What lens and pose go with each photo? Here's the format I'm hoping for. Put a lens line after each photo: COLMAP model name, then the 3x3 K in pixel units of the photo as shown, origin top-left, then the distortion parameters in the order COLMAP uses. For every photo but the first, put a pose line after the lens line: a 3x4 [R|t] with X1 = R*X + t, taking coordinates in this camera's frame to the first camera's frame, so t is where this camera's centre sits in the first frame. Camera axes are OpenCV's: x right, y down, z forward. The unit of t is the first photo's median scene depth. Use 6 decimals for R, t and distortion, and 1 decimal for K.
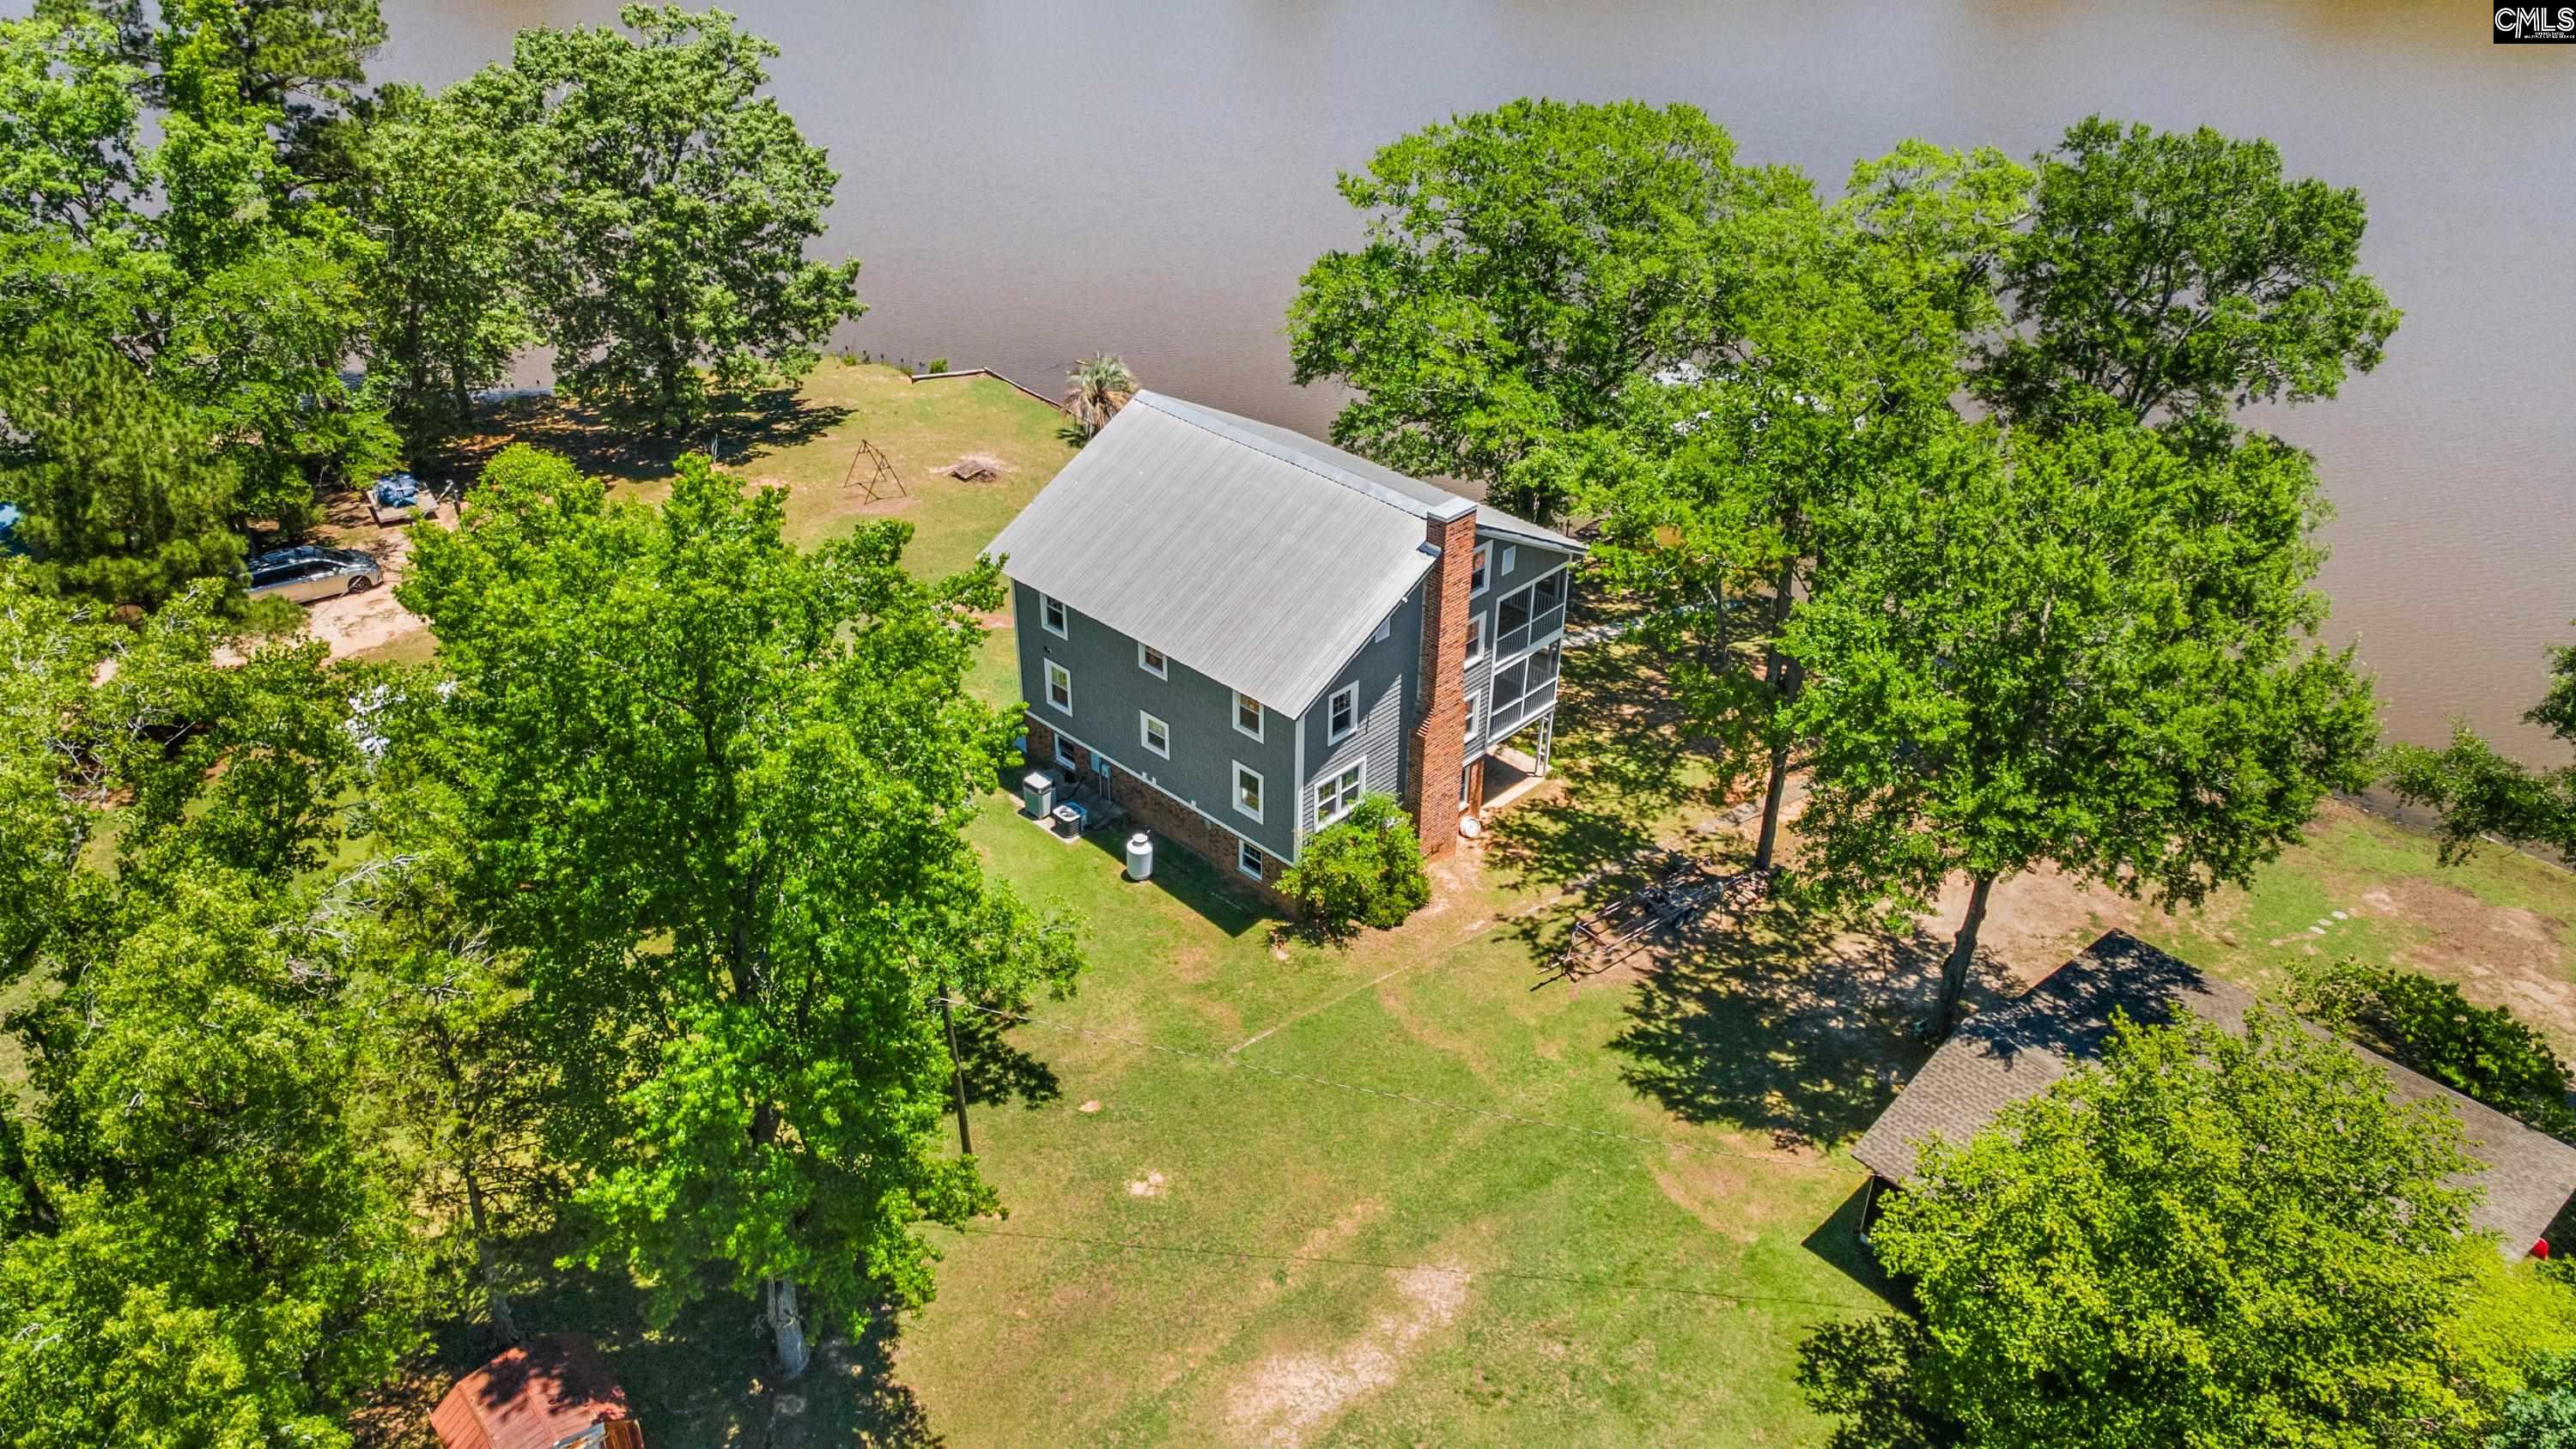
lens RADIAL K [[1824.5, 0, 1288.0], [0, 1824.5, 724.5], [0, 0, 1]] dist [0.104617, 0.003149]
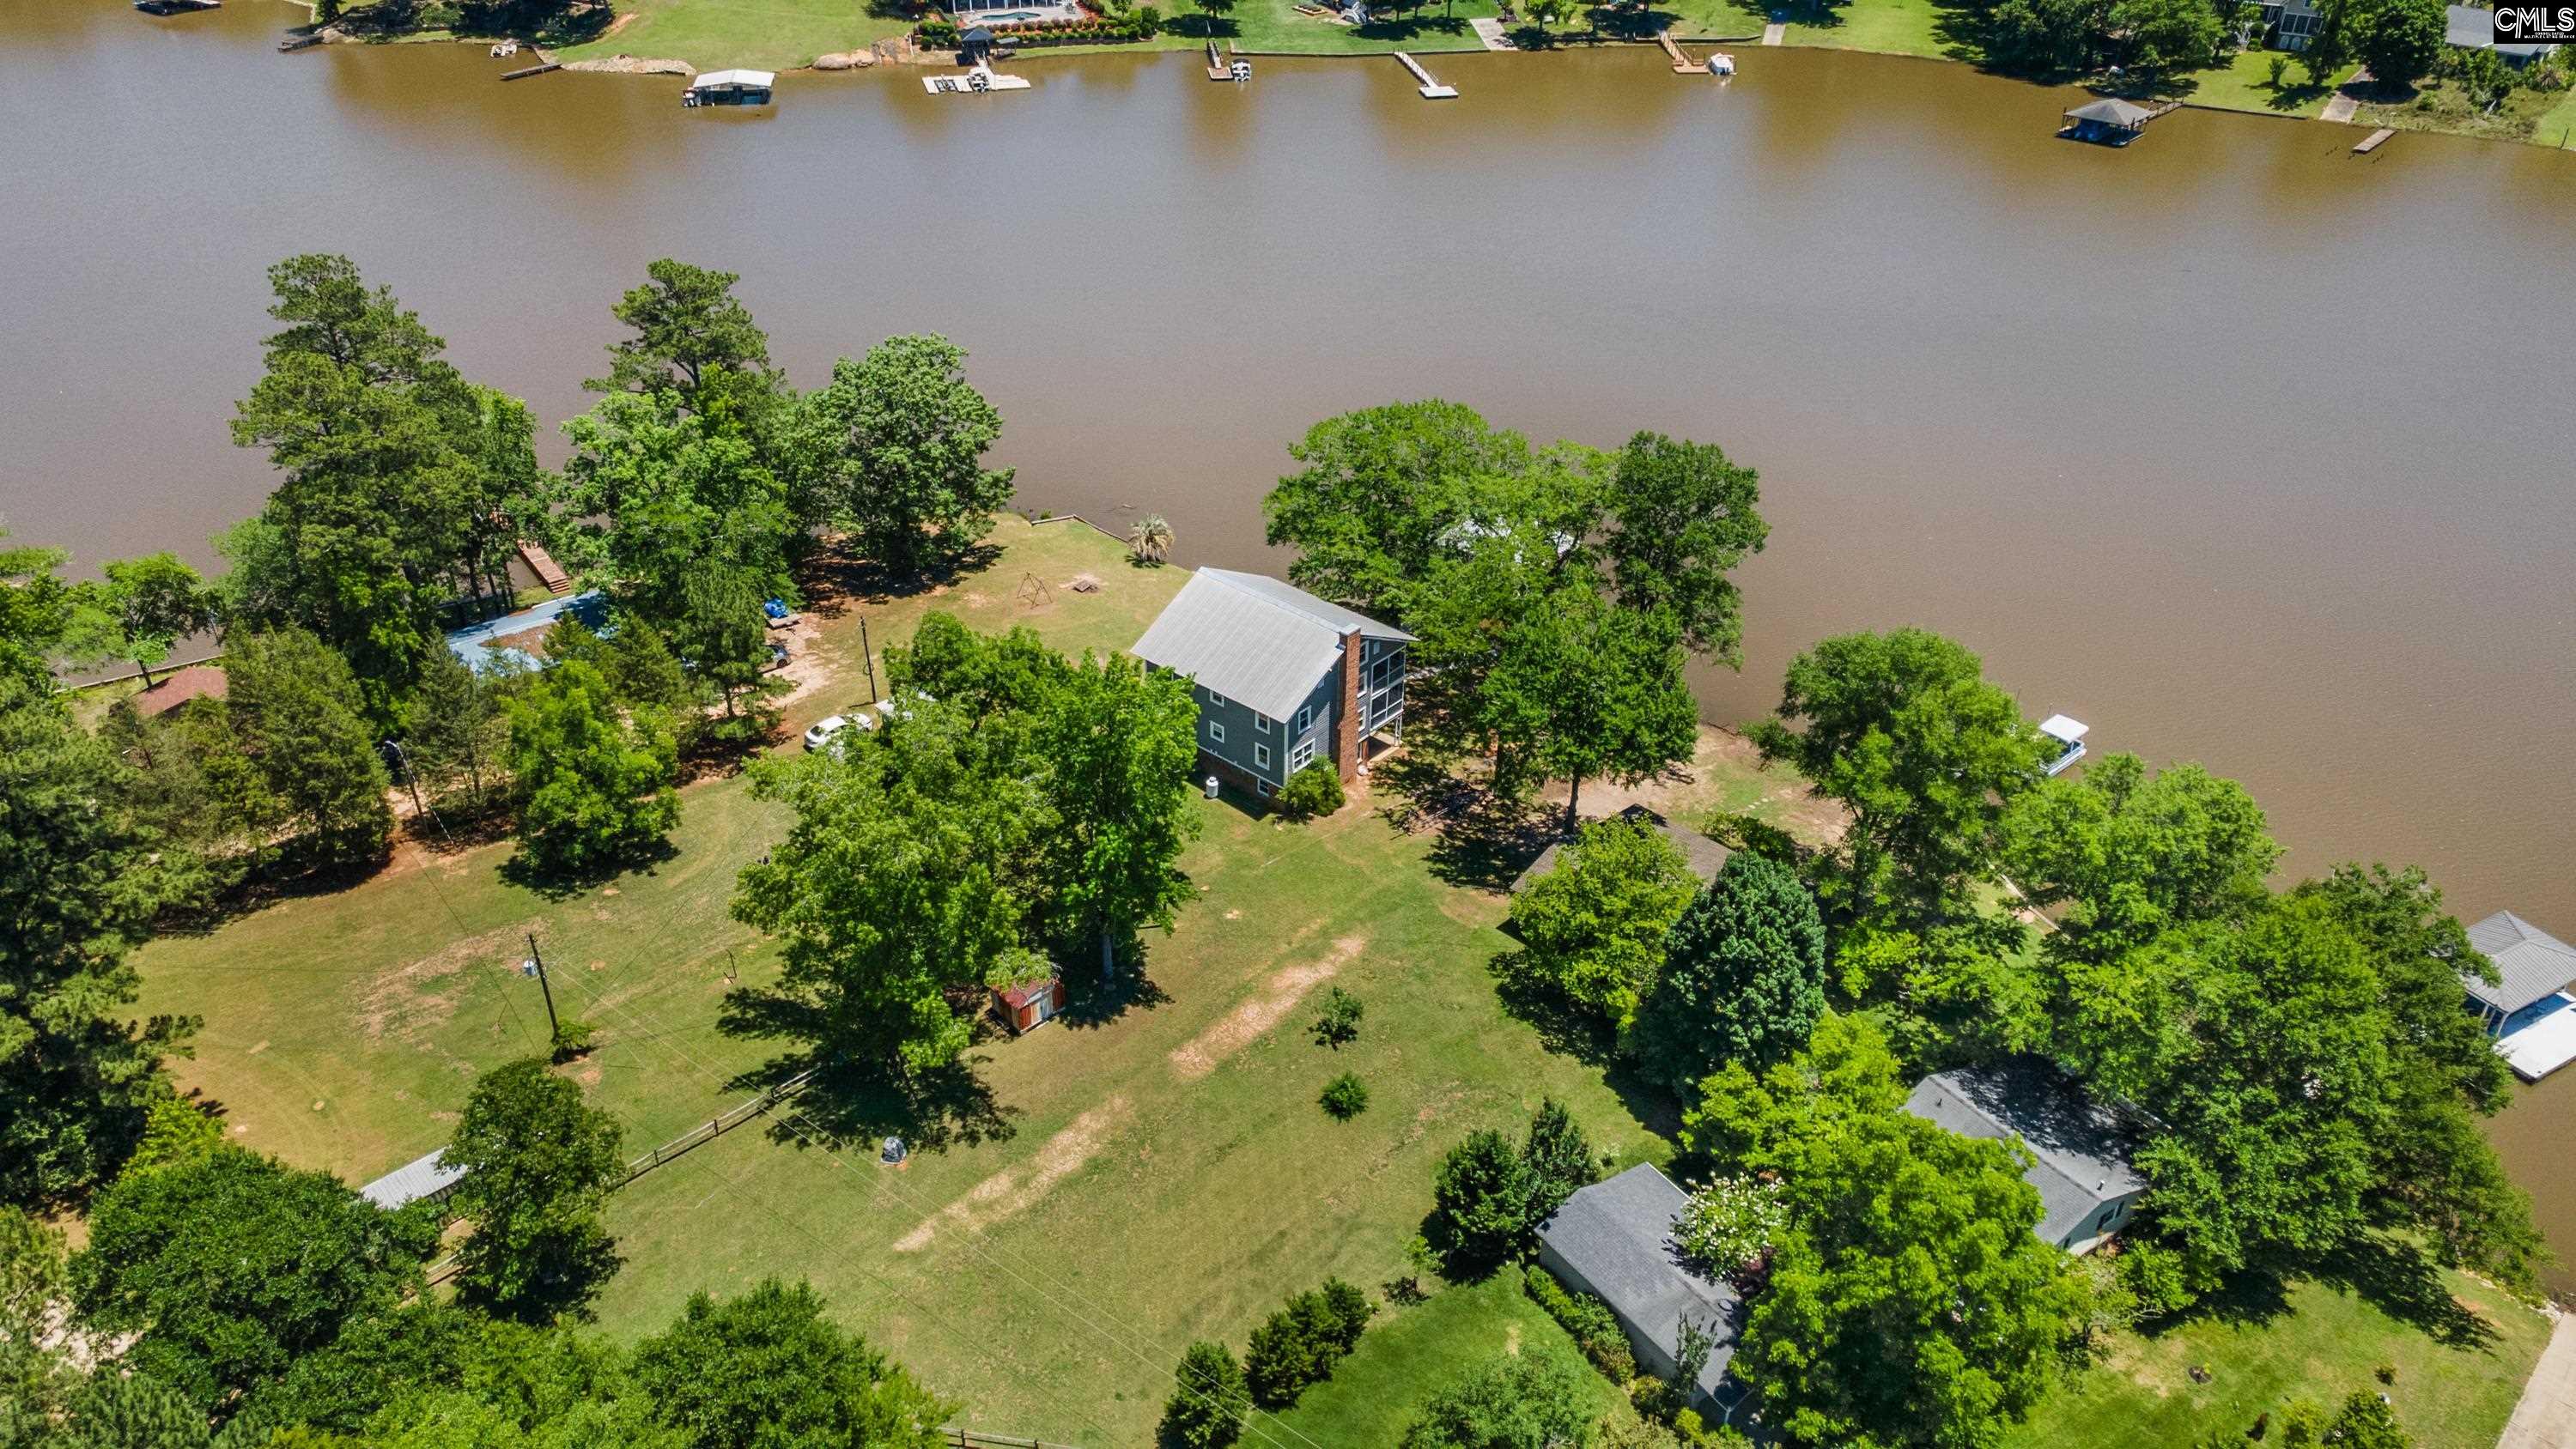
lens RADIAL K [[1824.5, 0, 1288.0], [0, 1824.5, 724.5], [0, 0, 1]] dist [0.104617, 0.003149]
pose [[0.998539, -0.027464, 0.046547, -0.087511], [0.027099, 0.999597, 0.008452, -0.018229], [-0.046760, -0.007178, 0.998880, -1.151573]]
